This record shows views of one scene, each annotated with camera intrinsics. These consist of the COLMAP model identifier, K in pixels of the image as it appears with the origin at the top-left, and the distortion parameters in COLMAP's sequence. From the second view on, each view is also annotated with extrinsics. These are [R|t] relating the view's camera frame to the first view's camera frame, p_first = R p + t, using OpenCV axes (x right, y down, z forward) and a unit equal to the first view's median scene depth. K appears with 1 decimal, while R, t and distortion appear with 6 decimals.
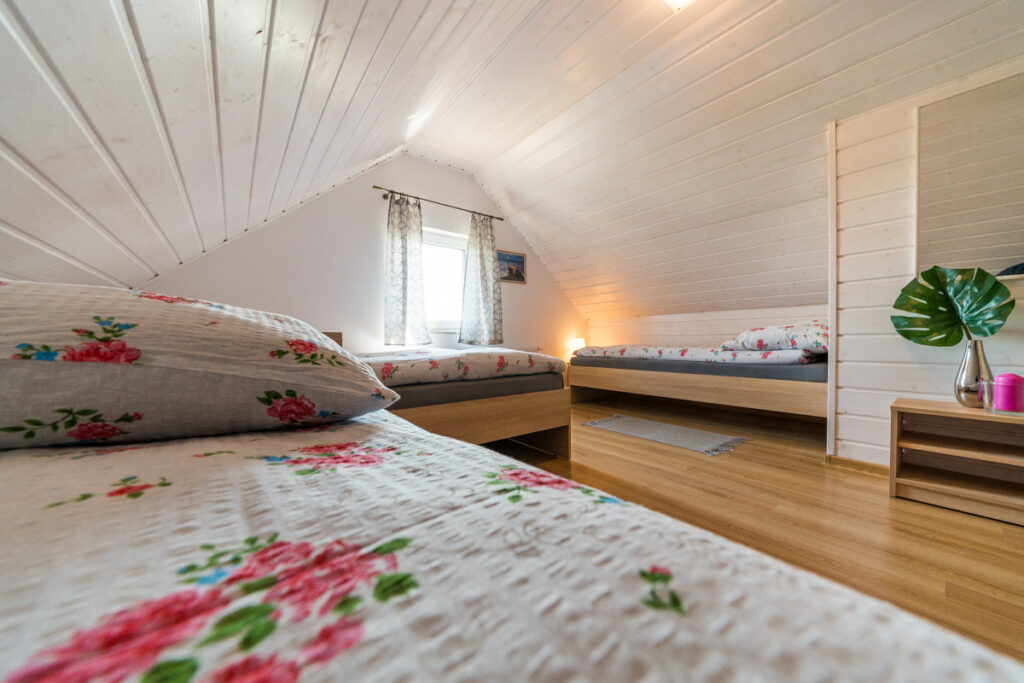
lens RADIAL K [[359.3, 0, 512.0], [0, 359.3, 341.5], [0, 0, 1]] dist [-0.001984, -0.000058]
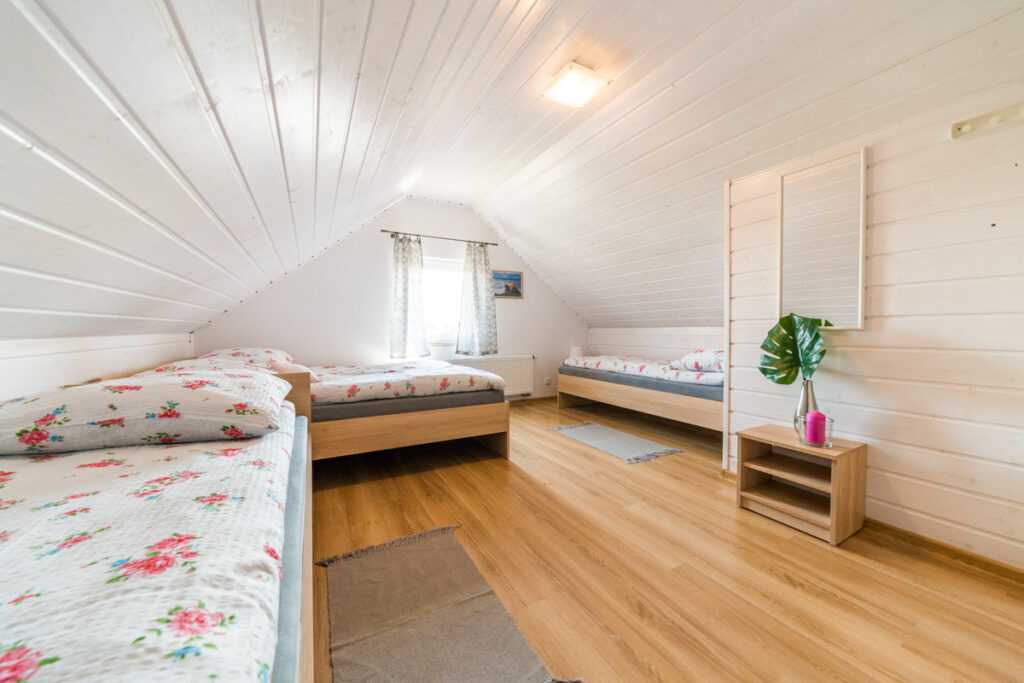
lens RADIAL K [[363.7, 0, 501.8], [0, 363.7, 335.0], [0, 0, 1]] dist [-0.000003, 0.000012]
pose [[0.985761, 0.005749, -0.168054, 0.252630], [-0.005307, 0.999981, 0.003076, -0.077824], [0.168069, -0.002141, 0.985773, -0.183496]]
